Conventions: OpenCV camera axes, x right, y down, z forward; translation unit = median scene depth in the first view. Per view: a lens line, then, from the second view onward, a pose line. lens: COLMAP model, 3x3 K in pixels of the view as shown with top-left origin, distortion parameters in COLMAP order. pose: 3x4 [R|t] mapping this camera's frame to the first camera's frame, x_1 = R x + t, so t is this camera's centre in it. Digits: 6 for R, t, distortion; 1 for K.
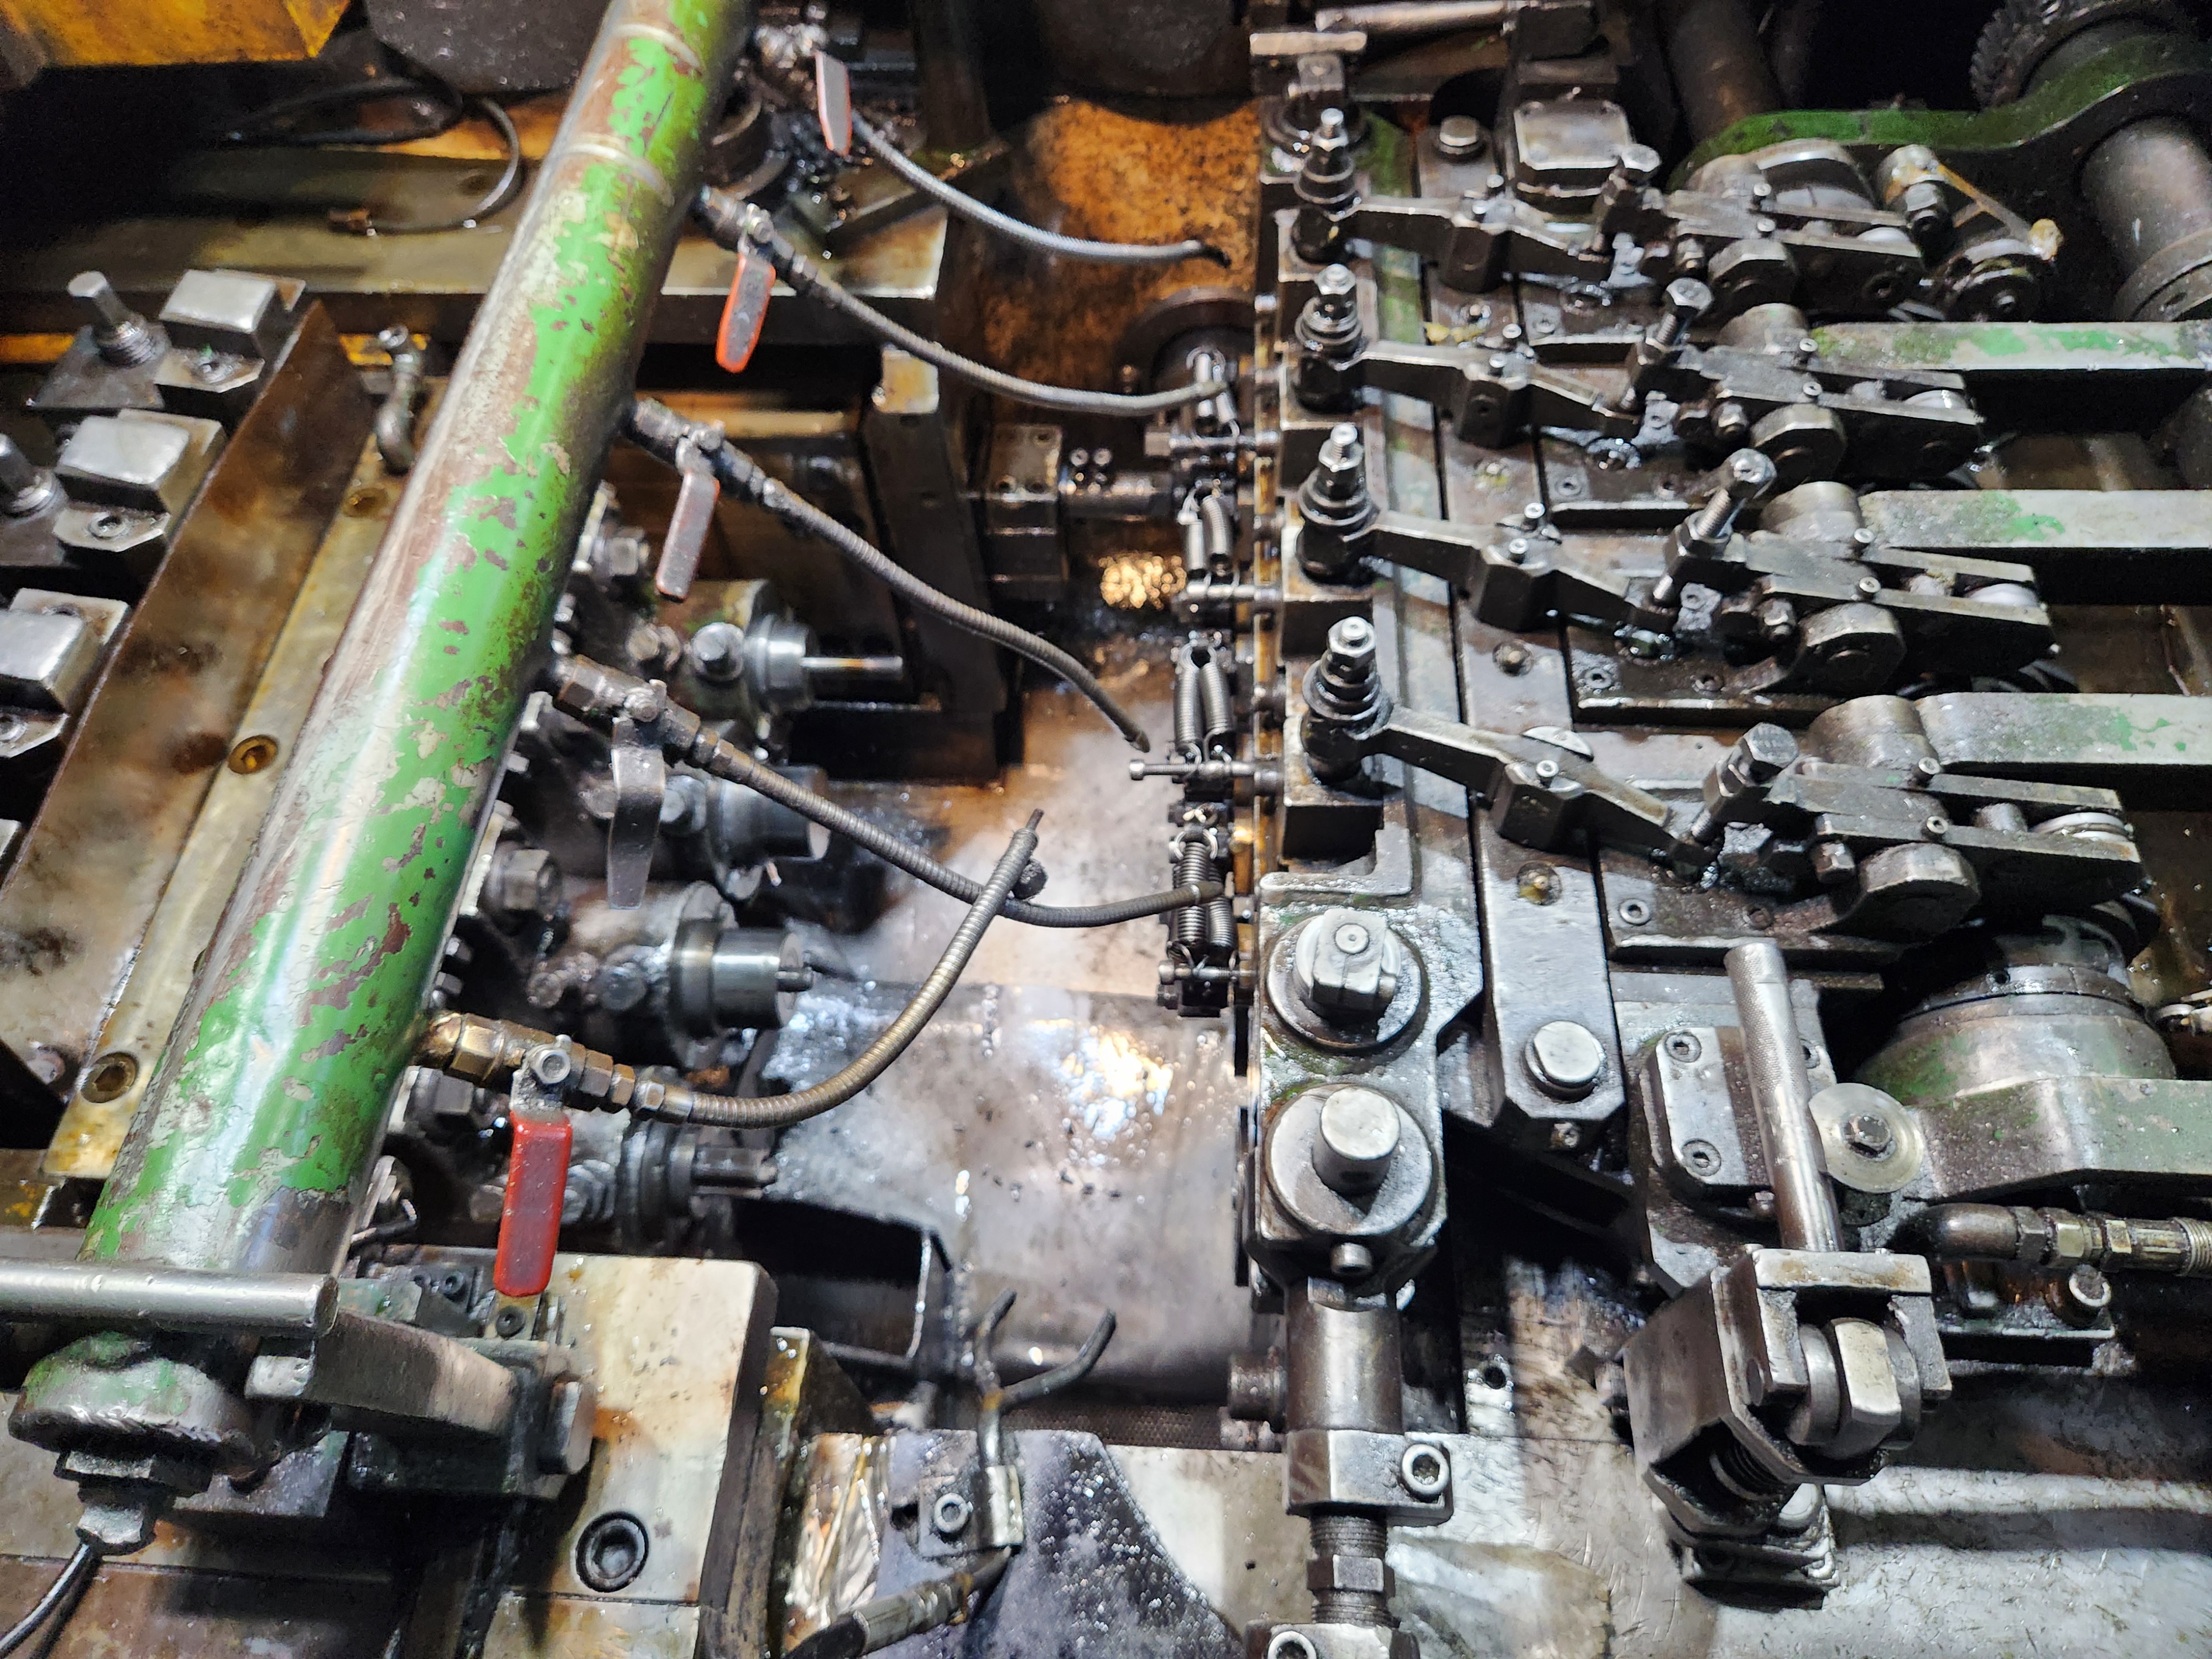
lens RADIAL K [[1492.7, 0, 1088.3], [0, 1492.7, 852.0], [0, 0, 1]] dist [0.025870, -0.024993]
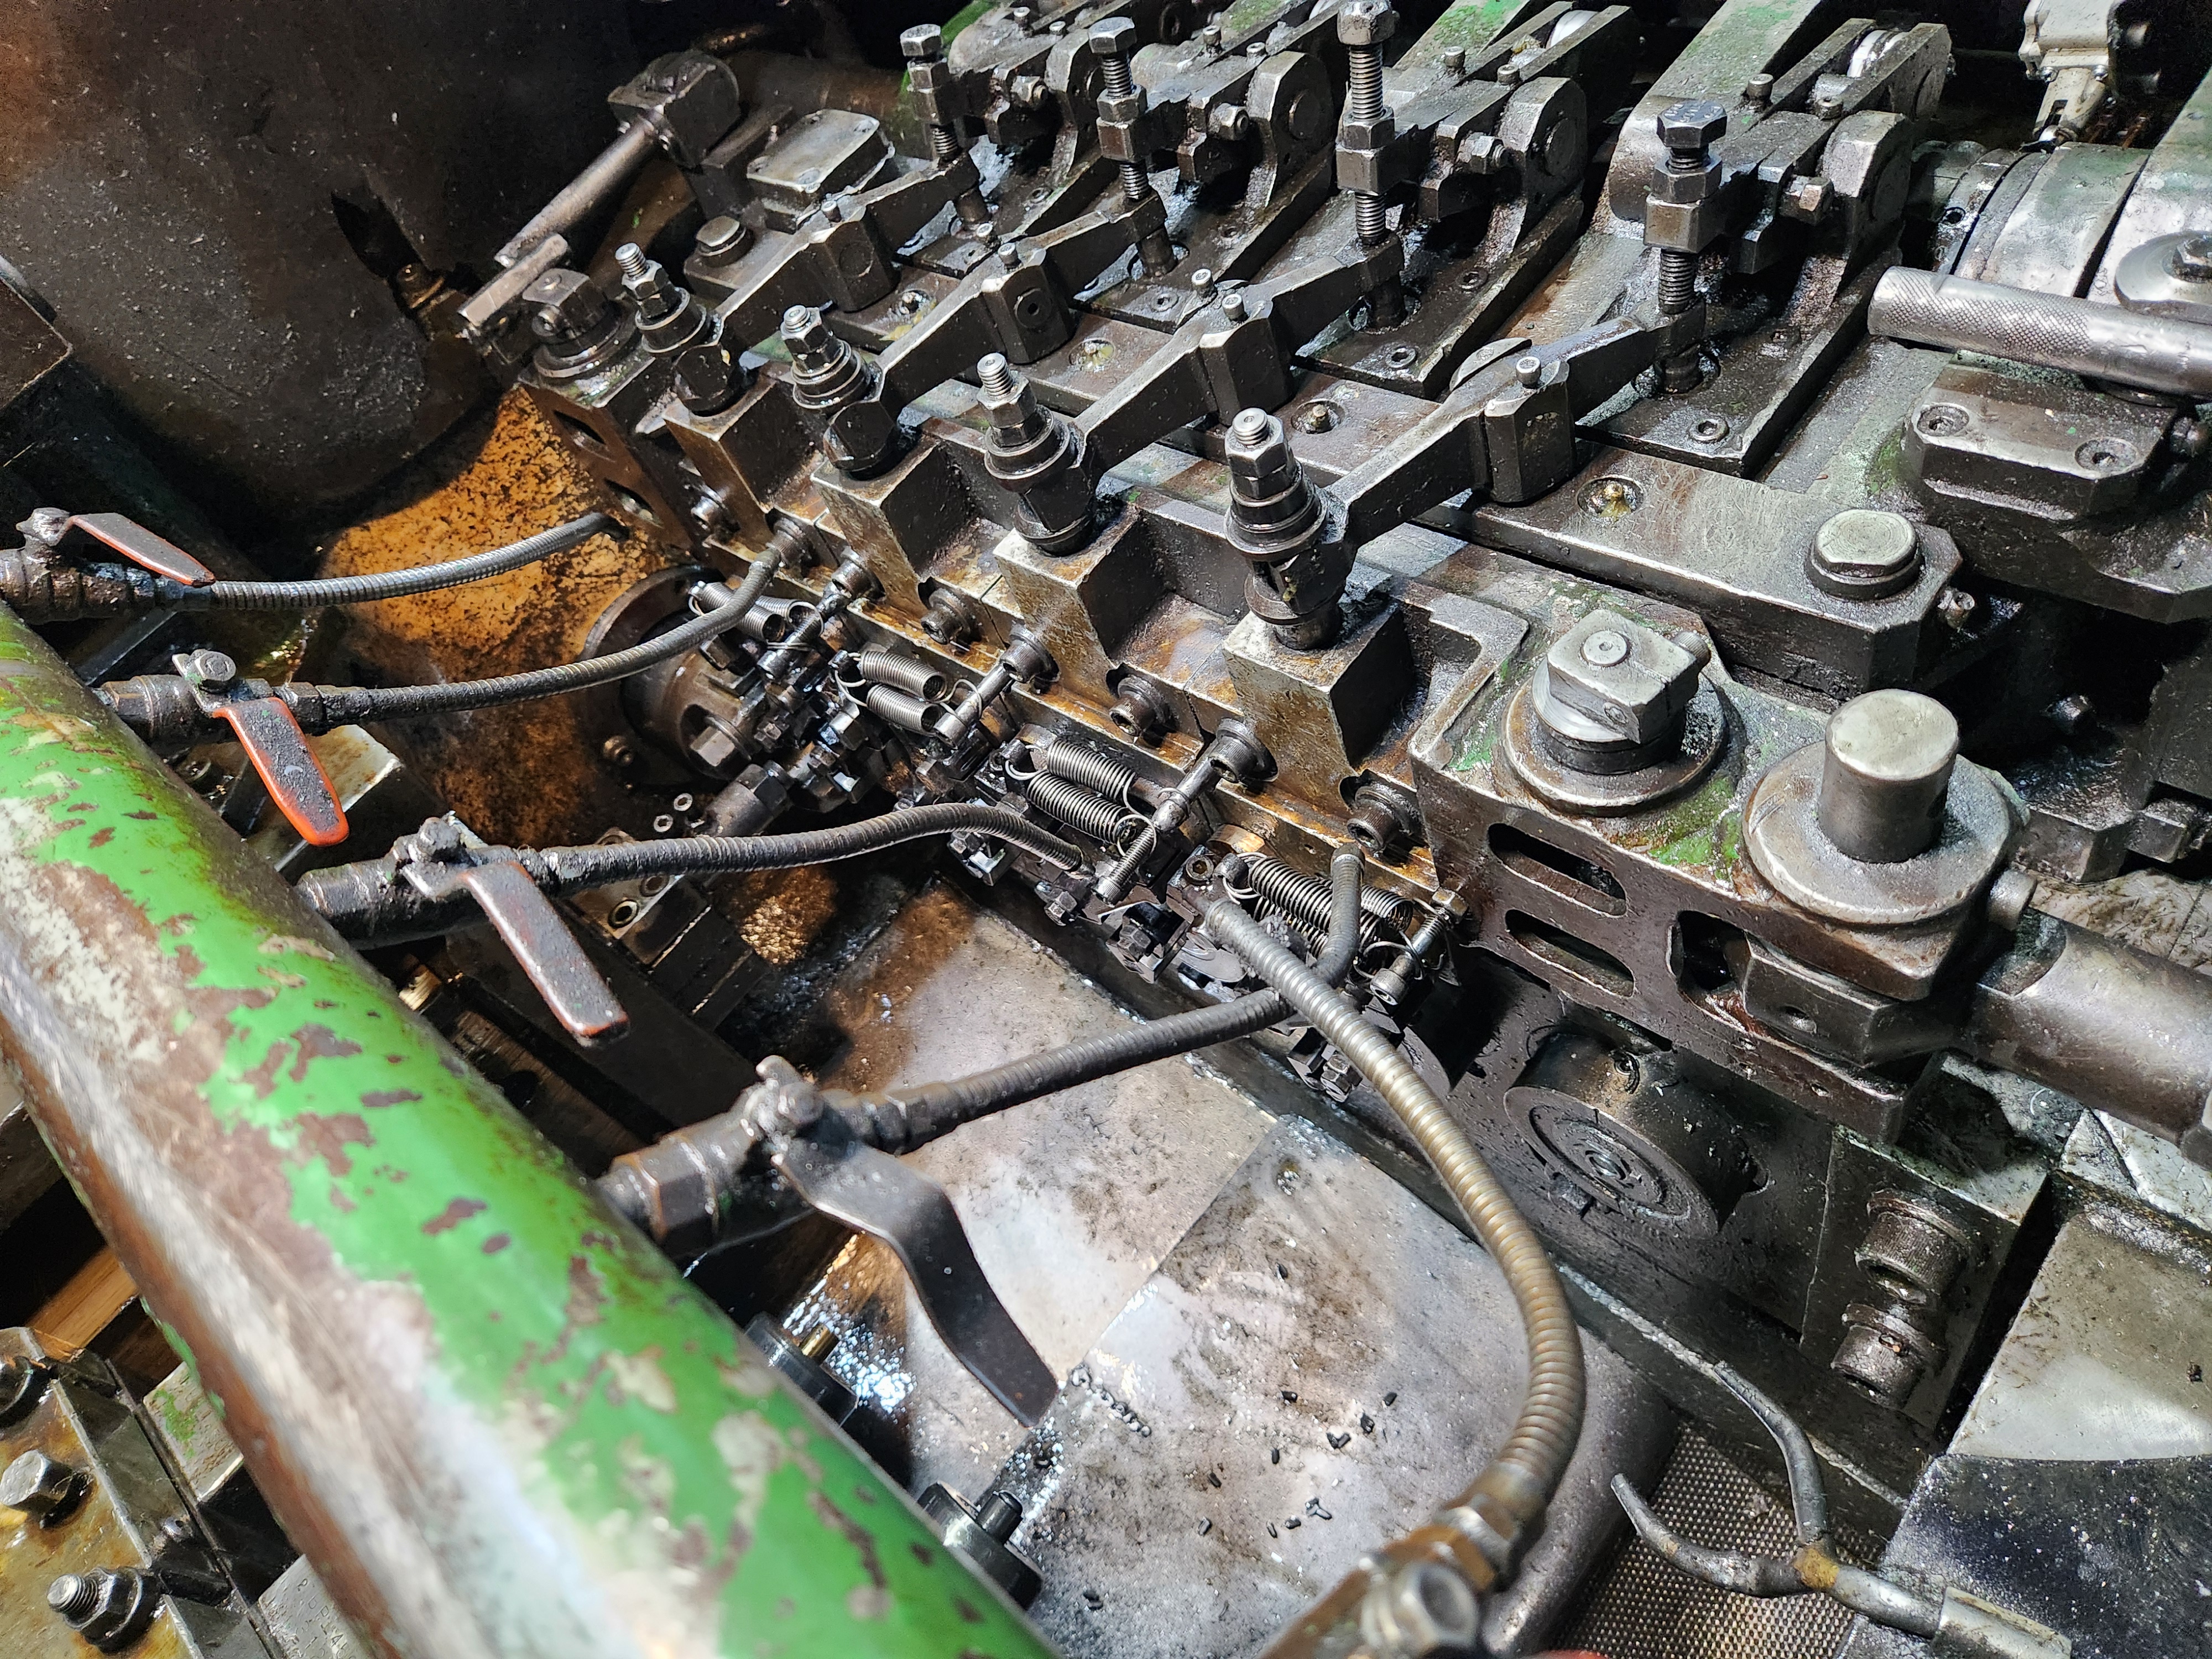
lens RADIAL K [[1492.7, 0, 1094.2], [0, 1492.7, 815.1], [0, 0, 1]] dist [0.025870, -0.024993]
pose [[0.594326, -0.714324, 0.369484, -0.239258], [0.787215, 0.610714, -0.085565, -0.021063], [-0.164528, 0.341717, 0.925289, 0.314843]]
